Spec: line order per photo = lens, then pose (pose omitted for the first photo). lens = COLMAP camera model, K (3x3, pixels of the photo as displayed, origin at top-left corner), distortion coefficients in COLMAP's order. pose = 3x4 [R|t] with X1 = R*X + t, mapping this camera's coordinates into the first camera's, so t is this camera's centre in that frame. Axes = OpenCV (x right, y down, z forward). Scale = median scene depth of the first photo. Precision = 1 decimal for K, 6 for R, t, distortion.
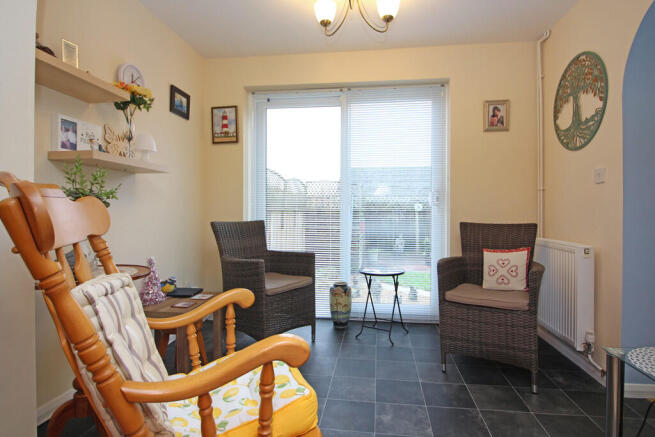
lens RADIAL K [[354.9, 0, 326.5], [0, 354.9, 215.9], [0, 0, 1]] dist [-0.004330, -0.000697]
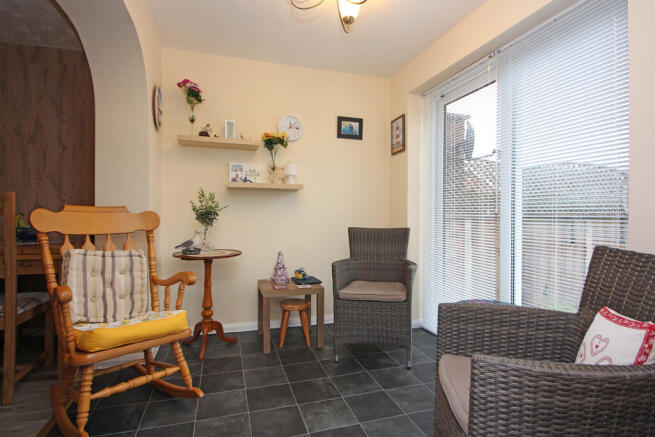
lens RADIAL K [[354.9, 0, 324.7], [0, 354.9, 223.1], [0, 0, 1]] dist [-0.004330, -0.000697]
pose [[0.464154, -0.001843, -0.885752, 0.556529], [-0.004236, 0.999982, -0.004300, 0.008464], [0.885744, 0.005748, 0.464138, 0.332149]]
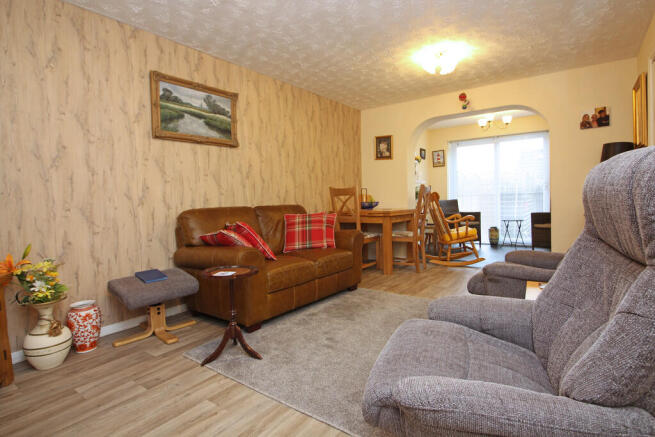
lens RADIAL K [[354.9, 0, 330.4], [0, 354.9, 215.5], [0, 0, 1]] dist [-0.004330, -0.000697]
pose [[0.893248, -0.008143, -0.449490, 0.121794], [0.025582, 0.999136, 0.032738, 0.019516], [0.448835, -0.040742, 0.892685, -1.423079]]
